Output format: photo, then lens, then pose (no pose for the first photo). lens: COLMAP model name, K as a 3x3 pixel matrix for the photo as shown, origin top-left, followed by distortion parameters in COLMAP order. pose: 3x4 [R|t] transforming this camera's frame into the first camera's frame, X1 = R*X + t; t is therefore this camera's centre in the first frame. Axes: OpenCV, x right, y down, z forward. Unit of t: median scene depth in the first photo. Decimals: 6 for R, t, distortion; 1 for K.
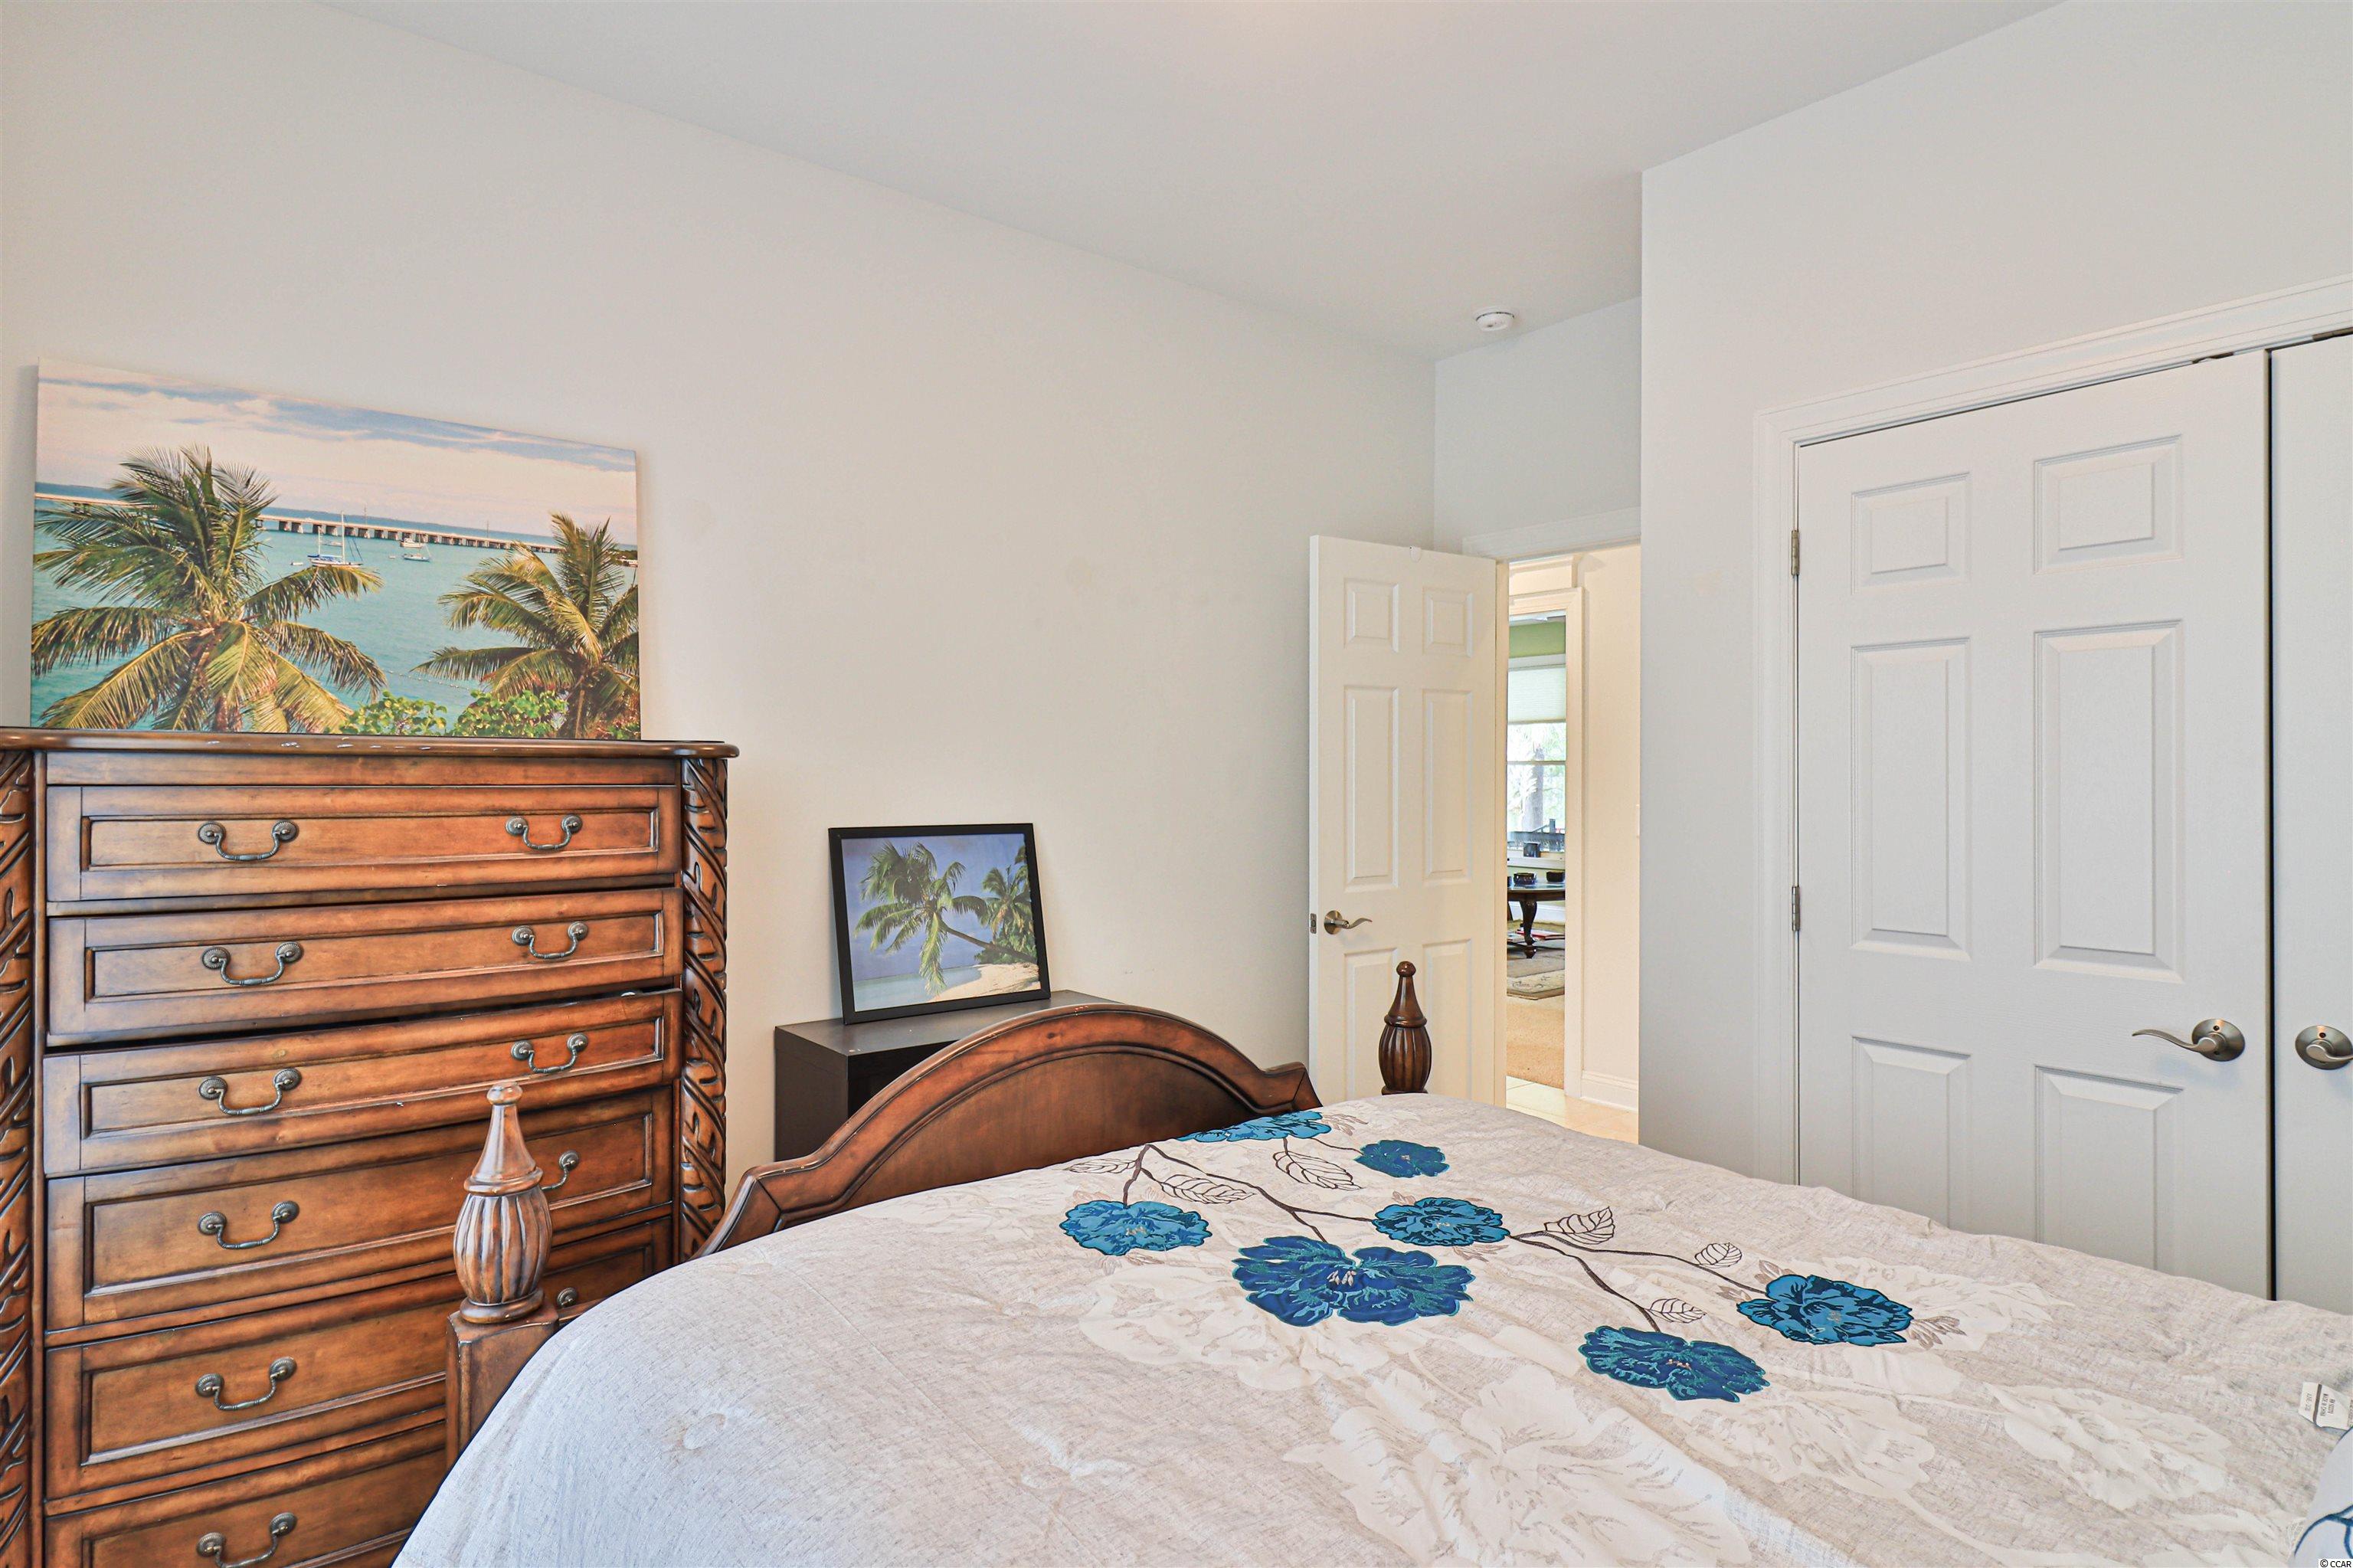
lens RADIAL K [[1248.0, 0, 1183.5], [0, 1248.0, 786.5], [0, 0, 1]] dist [0.001048, 0.000269]
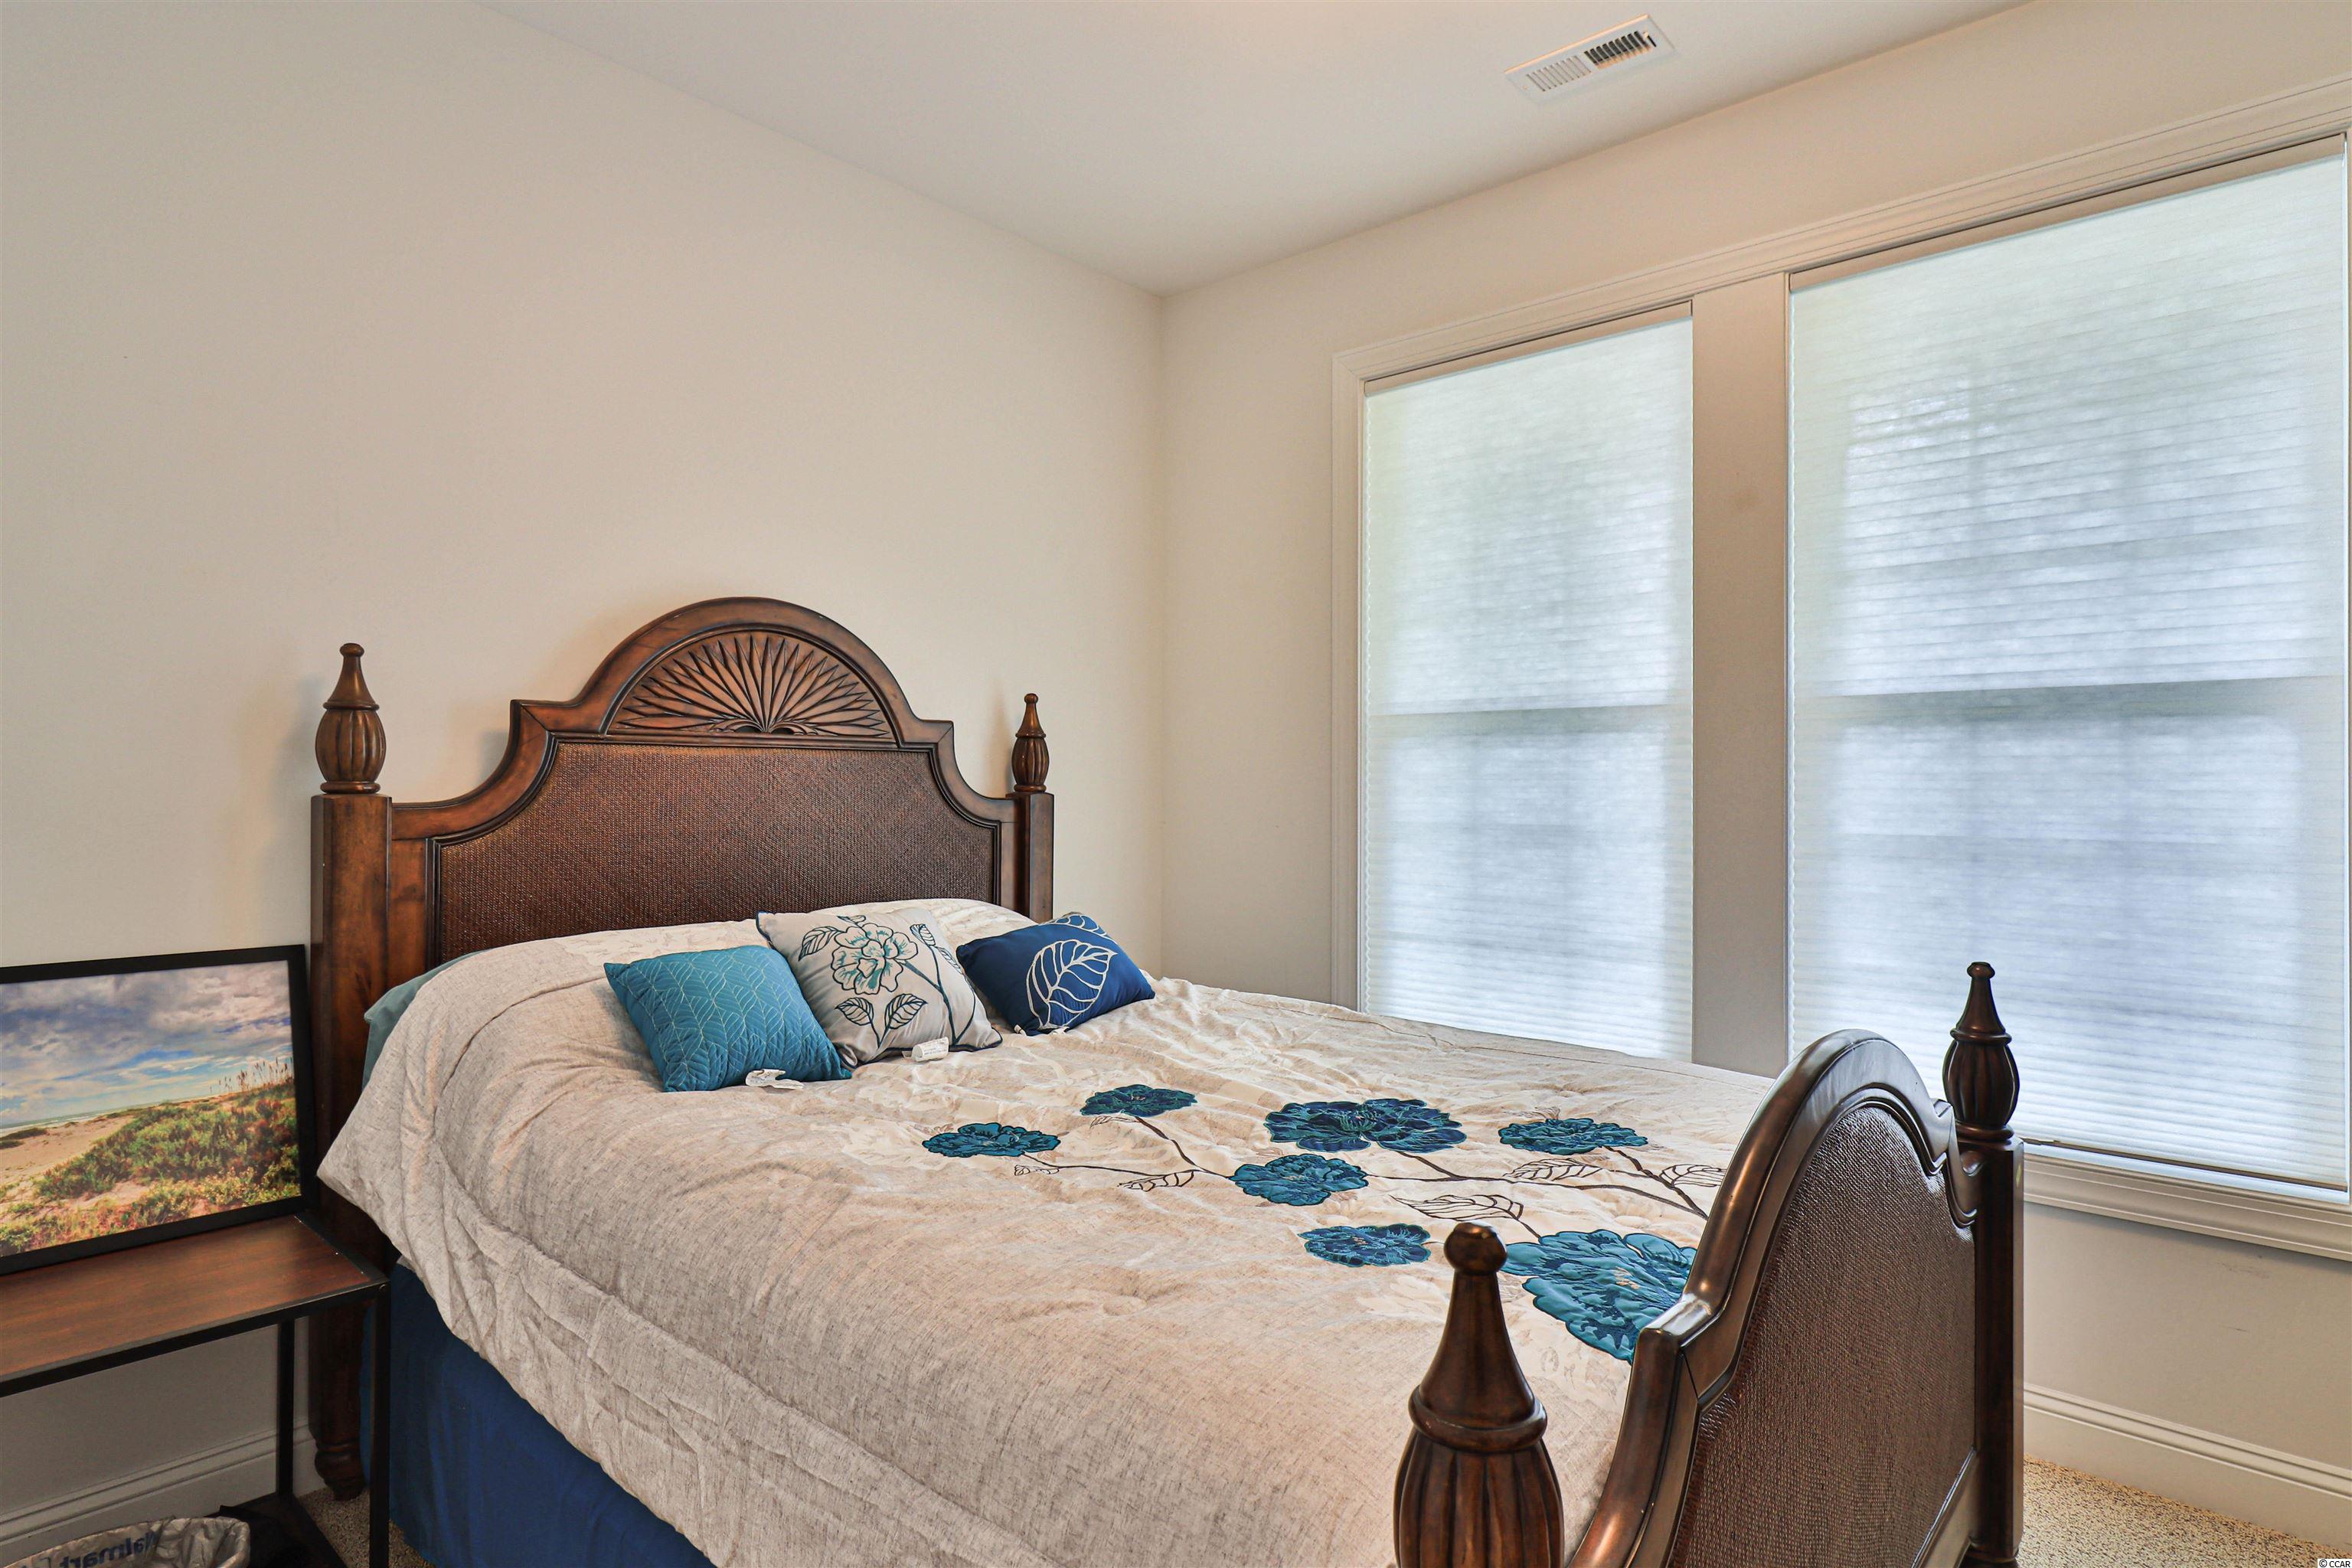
lens RADIAL K [[1247.4, 0, 1183.0], [0, 1247.4, 786.5], [0, 0, 1]] dist [0.001048, 0.000269]
pose [[-0.988241, -0.000075, -0.152905, 0.466119], [-0.000380, 0.999998, 0.001966, 0.051290], [0.152905, 0.002001, -0.988239, 2.052026]]
